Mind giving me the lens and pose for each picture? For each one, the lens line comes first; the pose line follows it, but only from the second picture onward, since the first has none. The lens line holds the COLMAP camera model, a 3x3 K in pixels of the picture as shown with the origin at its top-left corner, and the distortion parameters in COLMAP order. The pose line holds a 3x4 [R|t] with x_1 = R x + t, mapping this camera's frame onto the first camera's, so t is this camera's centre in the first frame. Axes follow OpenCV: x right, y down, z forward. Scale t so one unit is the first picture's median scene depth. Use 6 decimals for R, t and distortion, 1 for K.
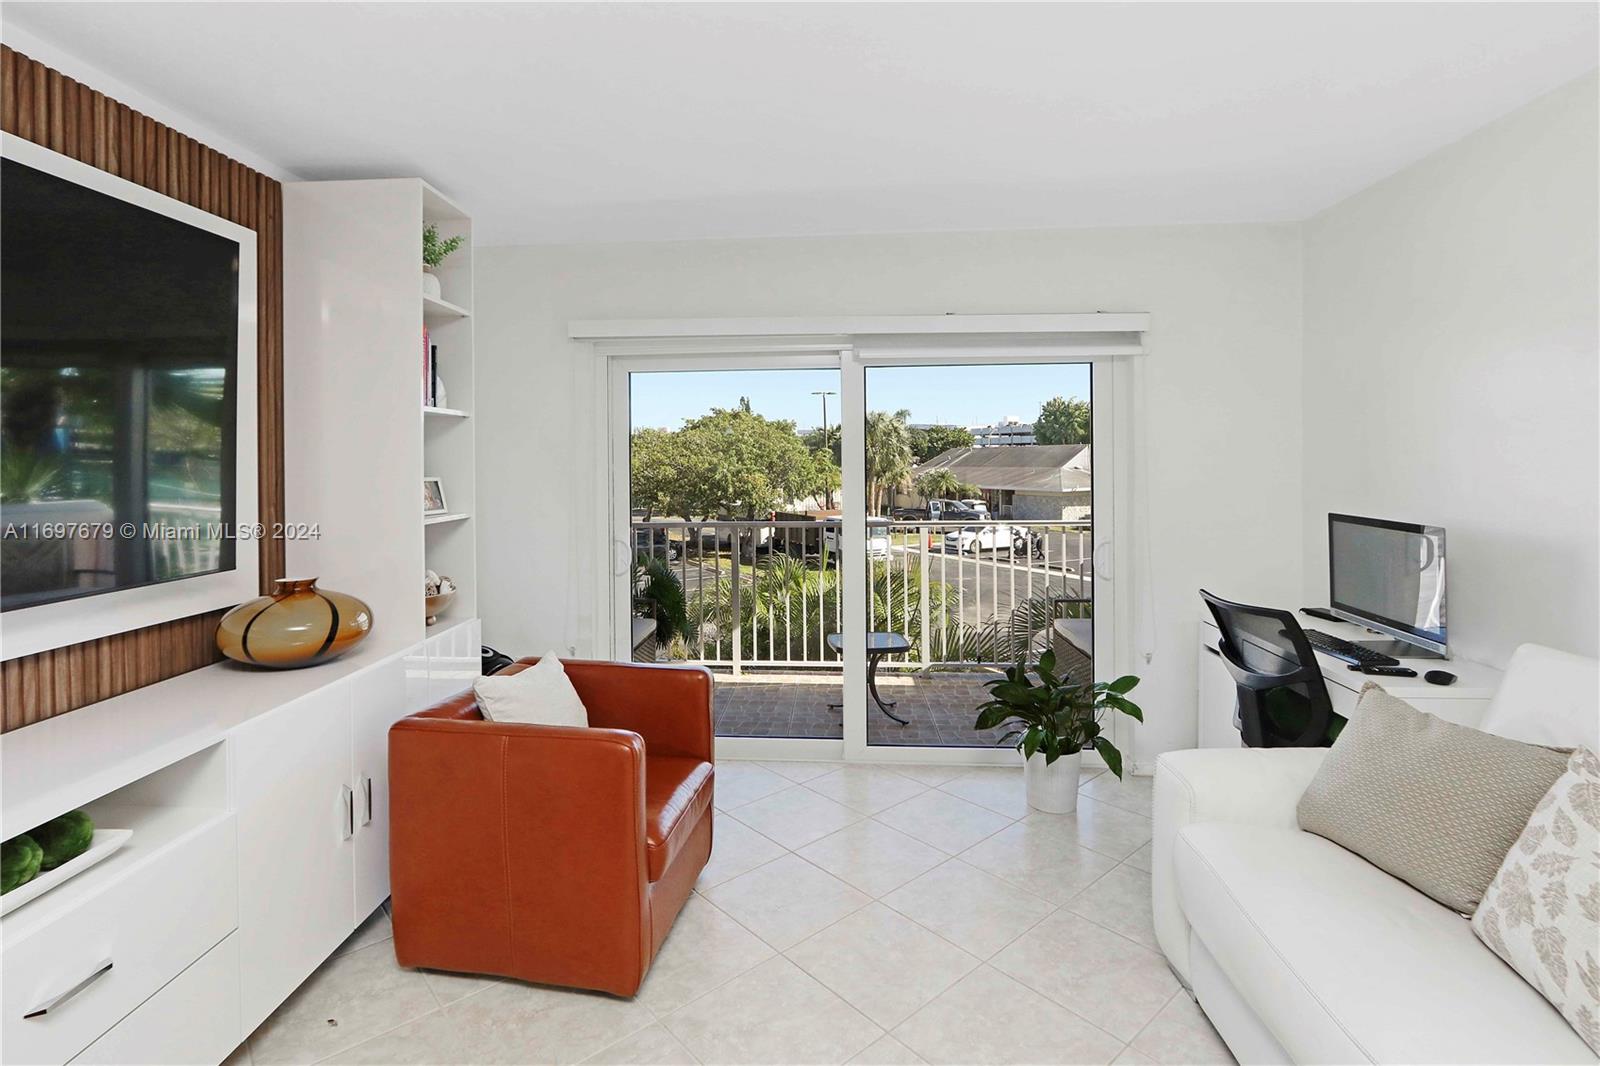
lens RADIAL K [[765.2, 0, 757.9], [0, 765.2, 463.3], [0, 0, 1]] dist [-0.017299, 0.000268]
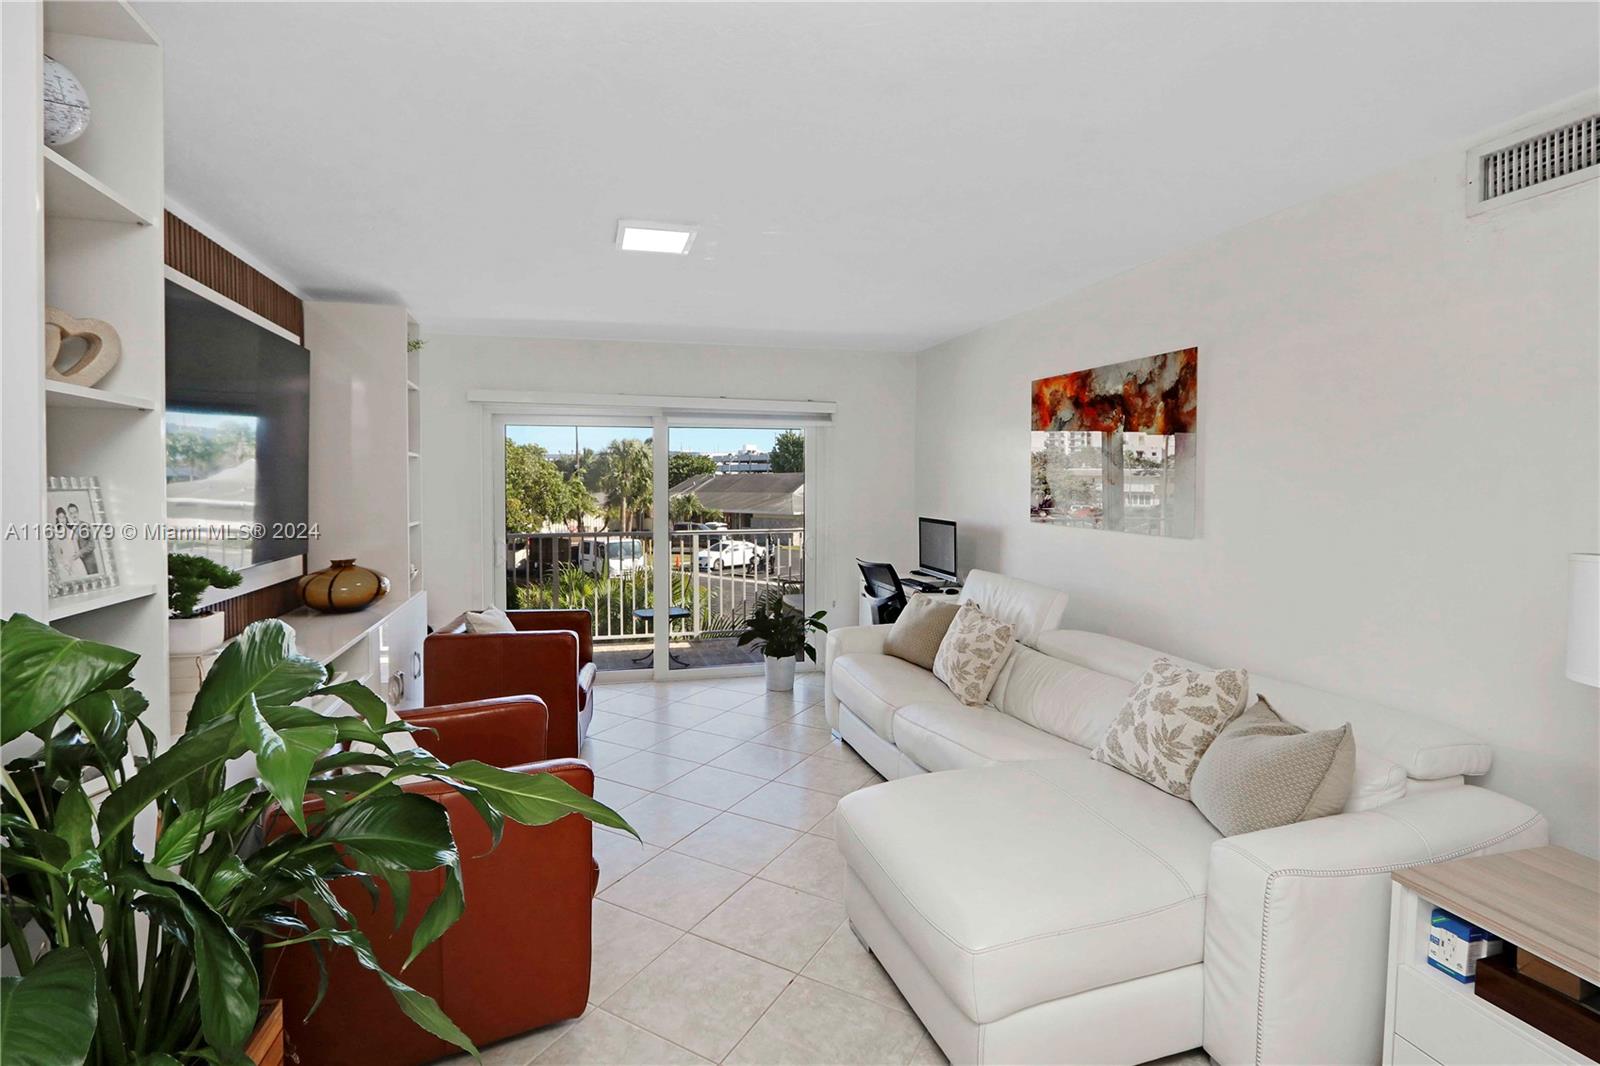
lens RADIAL K [[751.2, 0, 759.5], [0, 751.2, 492.5], [0, 0, 1]] dist [-0.002638, -0.000277]
pose [[0.944733, 0.004211, 0.327813, -0.184466], [-0.006063, 0.999971, 0.004627, -0.001619], [-0.327784, -0.006359, 0.944731, -0.499615]]
